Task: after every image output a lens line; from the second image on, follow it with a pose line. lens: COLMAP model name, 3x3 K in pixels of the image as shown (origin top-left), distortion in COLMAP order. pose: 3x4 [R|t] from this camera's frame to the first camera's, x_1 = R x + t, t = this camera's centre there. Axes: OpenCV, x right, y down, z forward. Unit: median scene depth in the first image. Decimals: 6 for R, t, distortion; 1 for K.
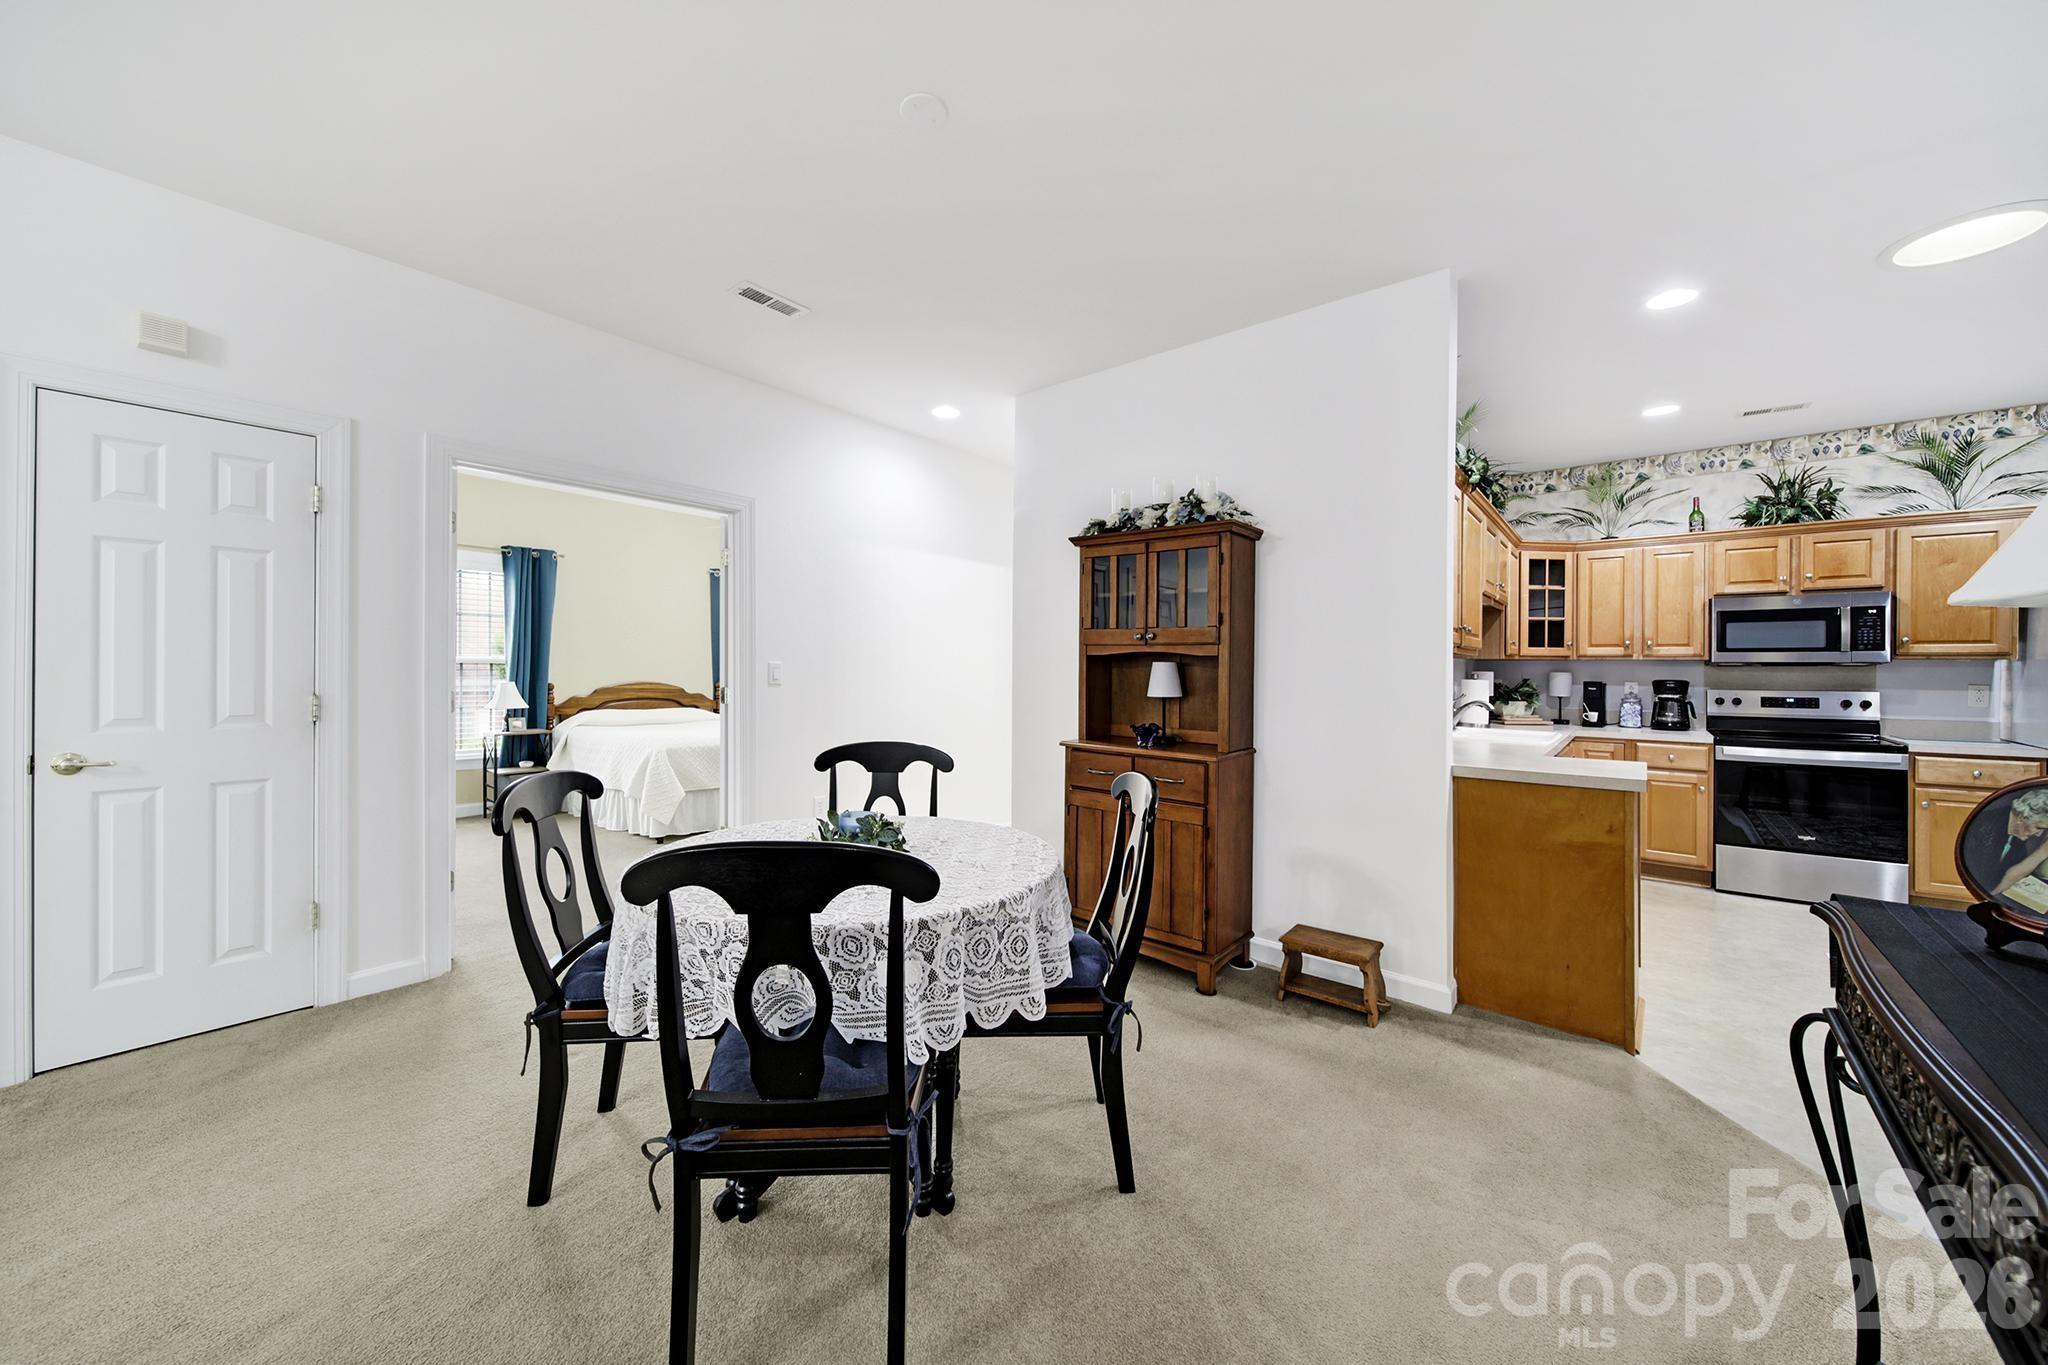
lens RADIAL K [[767.7, 0, 1022.1], [0, 767.7, 670.5], [0, 0, 1]] dist [0.003583, 0.000770]
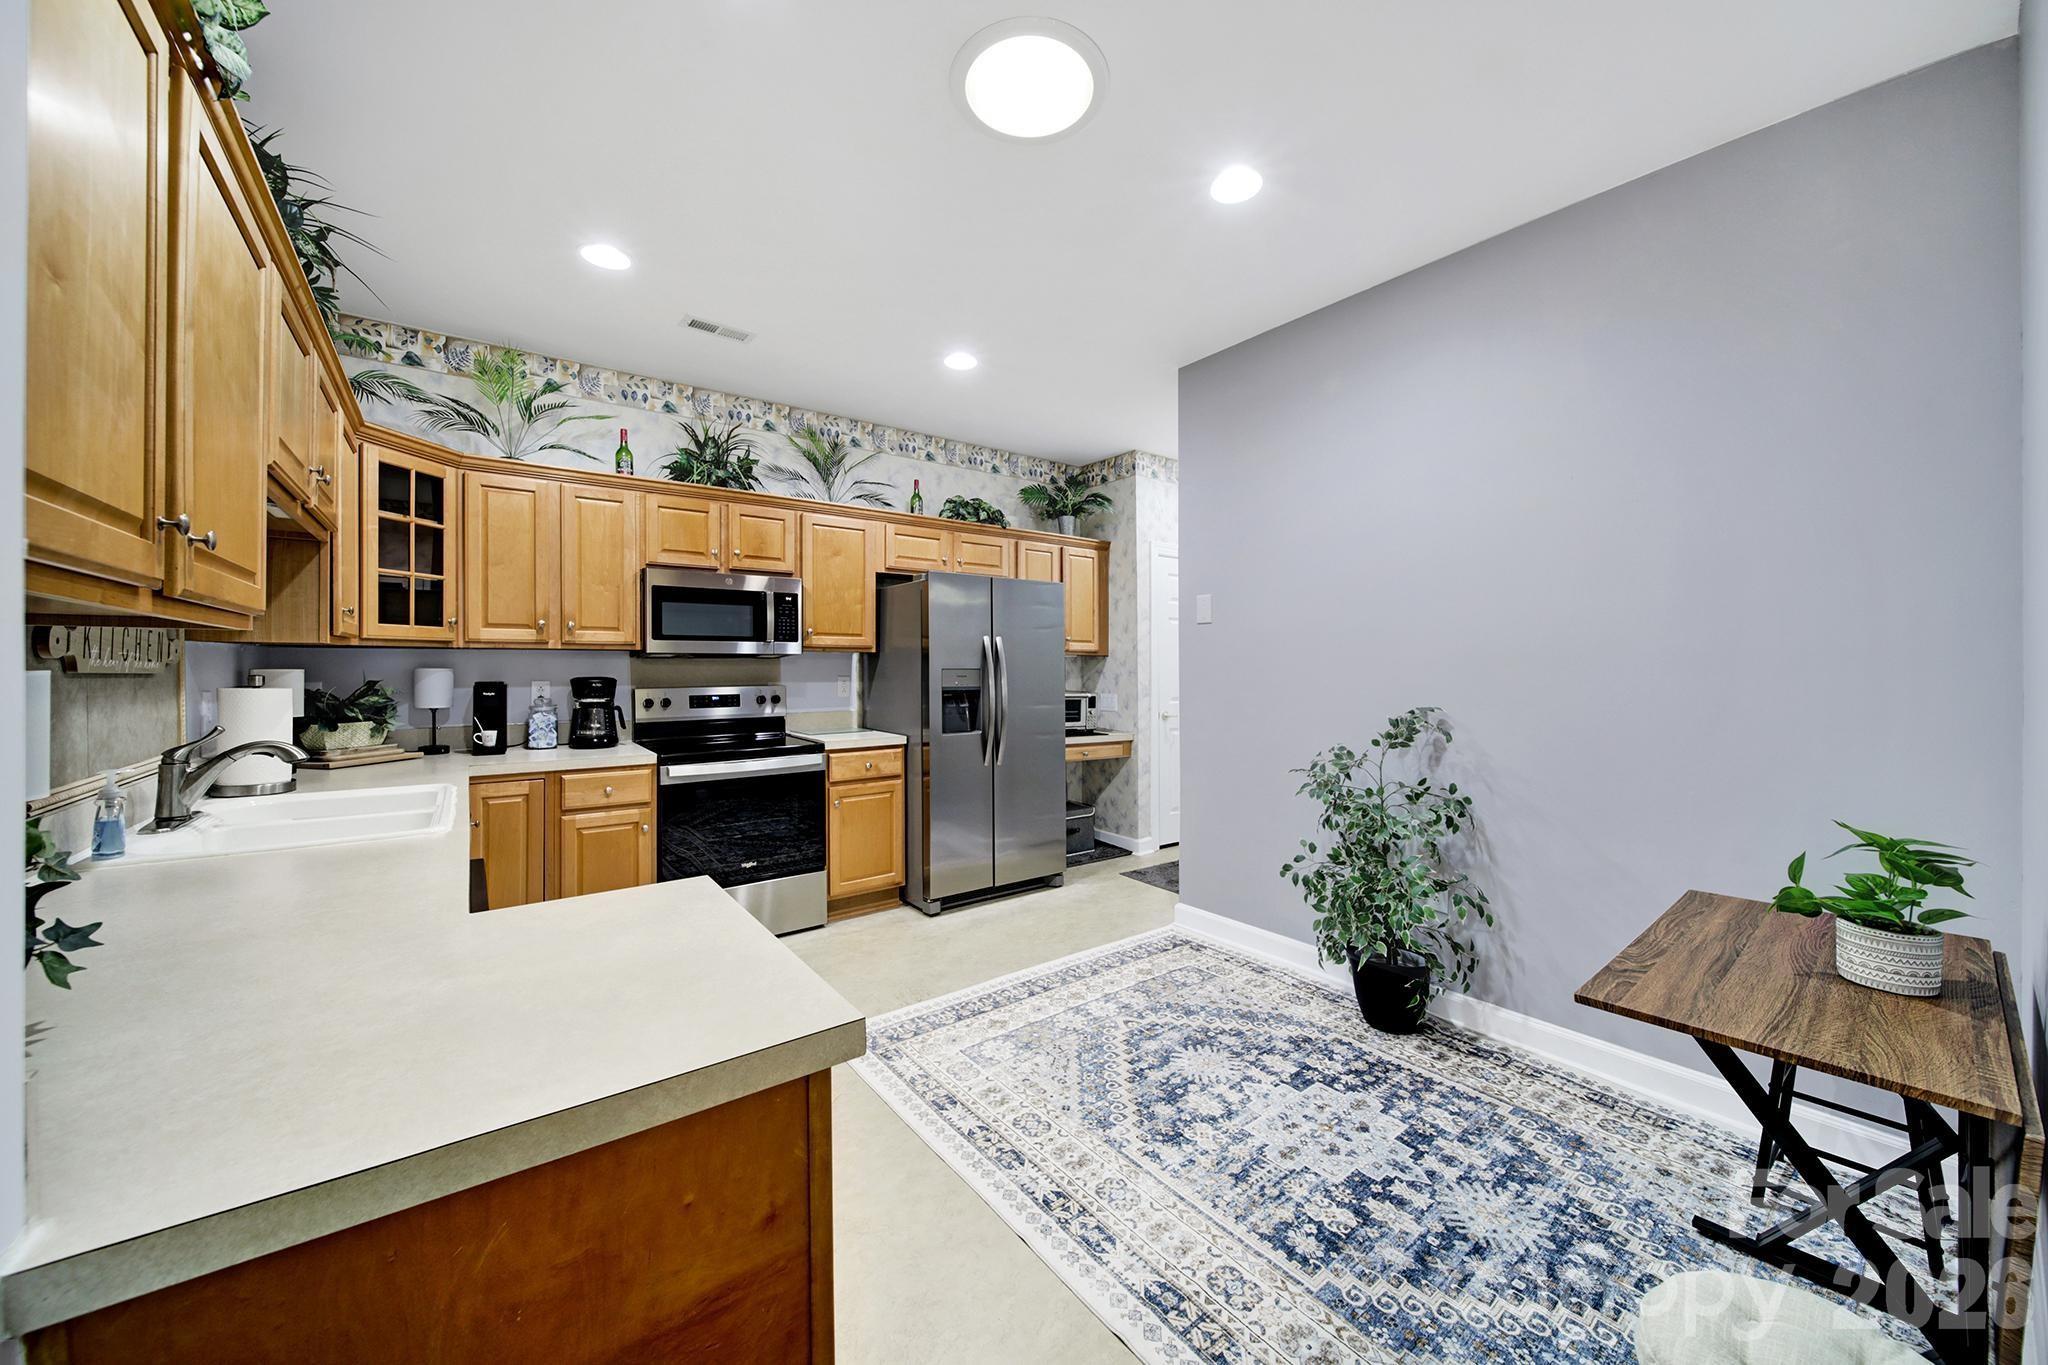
lens RADIAL K [[746.2, 0, 1016.6], [0, 746.2, 663.1], [0, 0, 1]] dist [0.002988, -0.001386]
pose [[0.255433, -0.009970, 0.966775, 0.286521], [0.000658, 0.999948, 0.010138, -0.008135], [-0.966827, -0.001953, 0.255426, 0.468018]]
